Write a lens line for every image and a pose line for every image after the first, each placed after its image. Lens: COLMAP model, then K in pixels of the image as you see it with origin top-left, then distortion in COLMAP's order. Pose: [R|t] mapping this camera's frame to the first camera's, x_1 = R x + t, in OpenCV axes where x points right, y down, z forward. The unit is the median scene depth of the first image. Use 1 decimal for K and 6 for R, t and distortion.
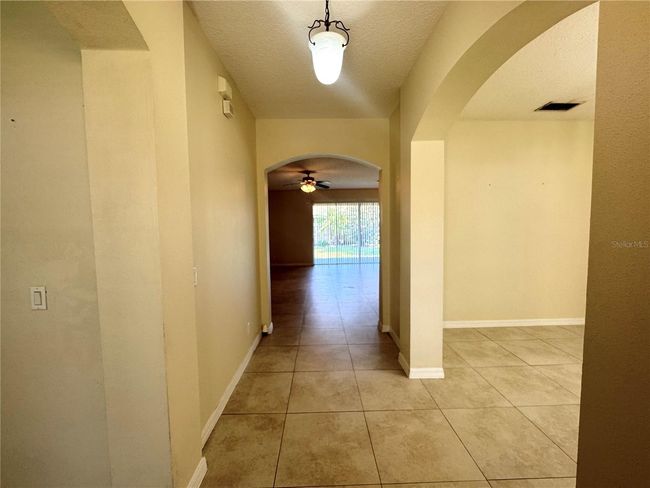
lens RADIAL K [[259.6, 0, 327.0], [0, 259.6, 247.3], [0, 0, 1]] dist [-0.002030, 0.000098]
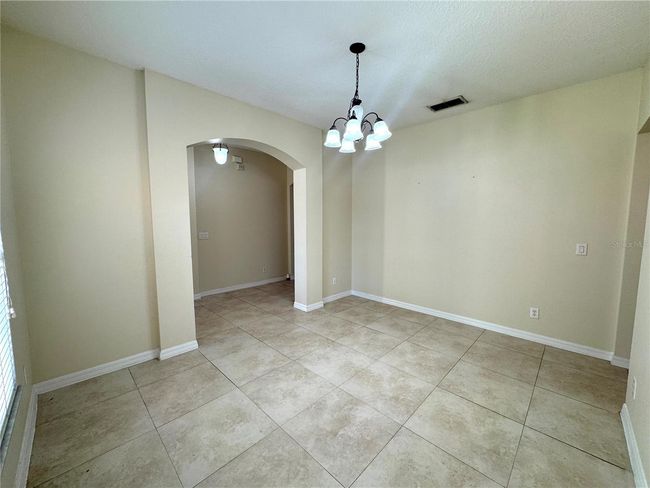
lens RADIAL K [[259.6, 0, 330.5], [0, 259.6, 242.7], [0, 0, 1]] dist [-0.002030, 0.000098]
pose [[0.714207, 0.085075, -0.694745, 1.435425], [-0.064420, 0.996362, 0.055785, -0.026498], [0.696964, 0.004914, 0.717089, -0.059484]]
